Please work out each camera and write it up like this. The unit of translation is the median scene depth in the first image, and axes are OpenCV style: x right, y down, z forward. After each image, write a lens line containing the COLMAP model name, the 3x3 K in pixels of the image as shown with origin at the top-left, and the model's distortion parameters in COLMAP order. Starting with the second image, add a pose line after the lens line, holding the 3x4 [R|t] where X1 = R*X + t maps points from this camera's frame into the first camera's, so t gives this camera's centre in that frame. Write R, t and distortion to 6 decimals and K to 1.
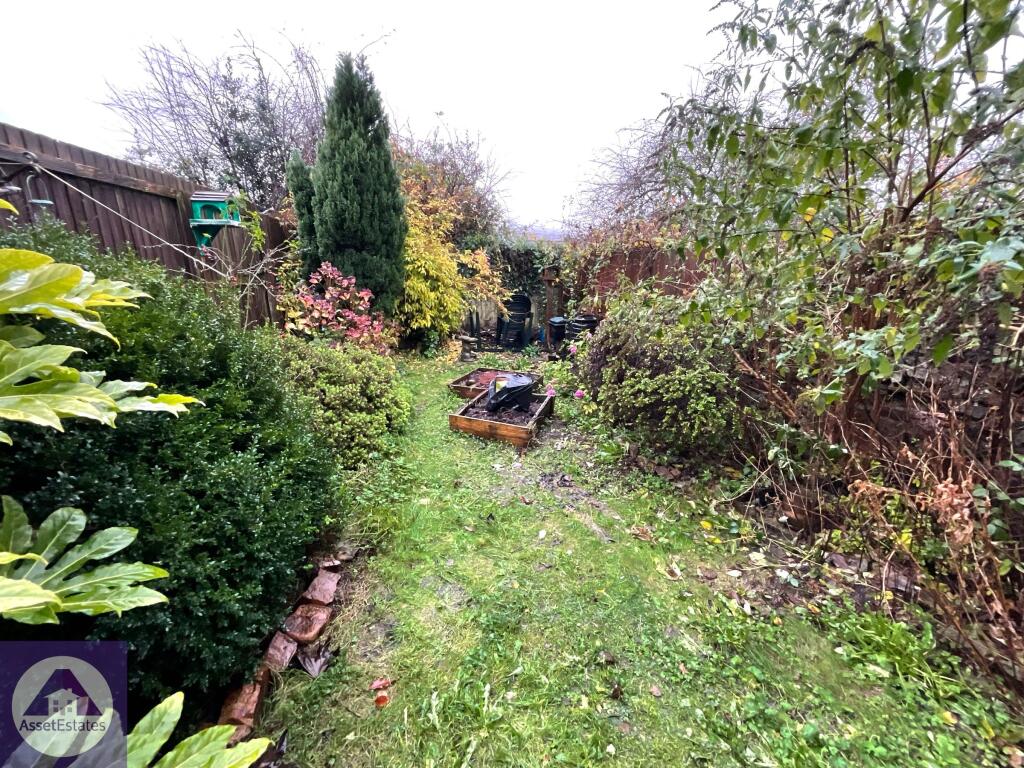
lens RADIAL K [[413.9, 0, 515.0], [0, 413.9, 382.4], [0, 0, 1]] dist [-0.003087, 0.000425]
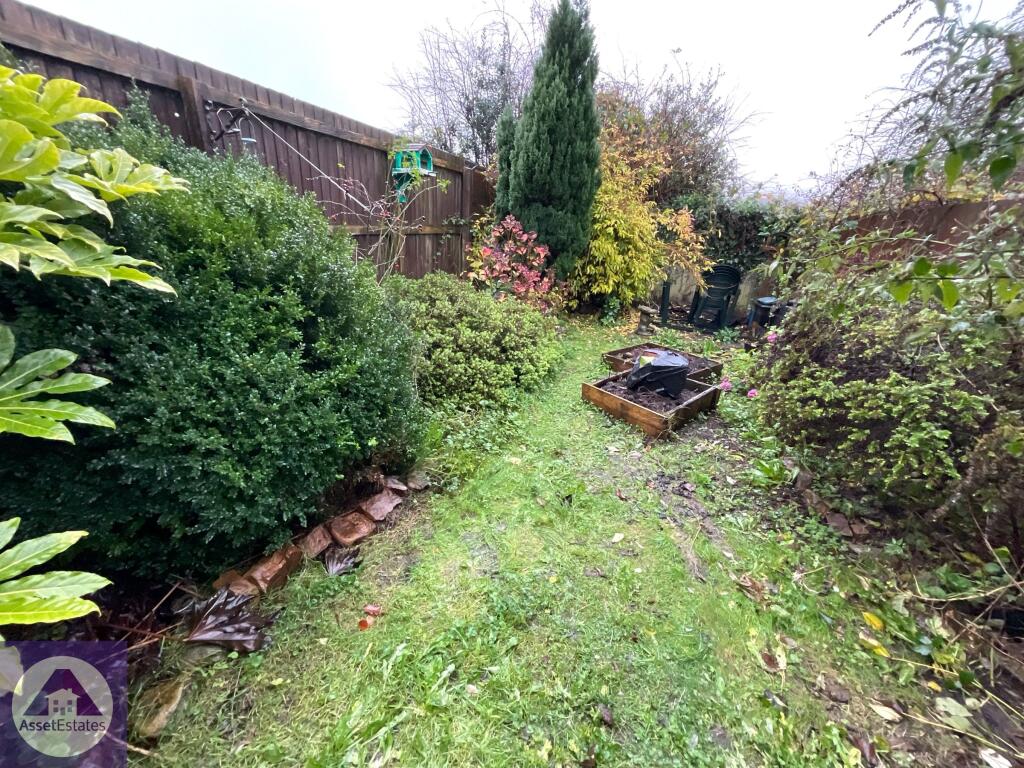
lens RADIAL K [[413.9, 0, 510.8], [0, 413.9, 384.0], [0, 0, 1]] dist [-0.003087, 0.000425]
pose [[0.862265, 0.204401, -0.463378, 0.152034], [-0.173420, 0.978792, 0.109052, 0.009424], [0.475841, -0.013673, 0.879425, 0.131452]]
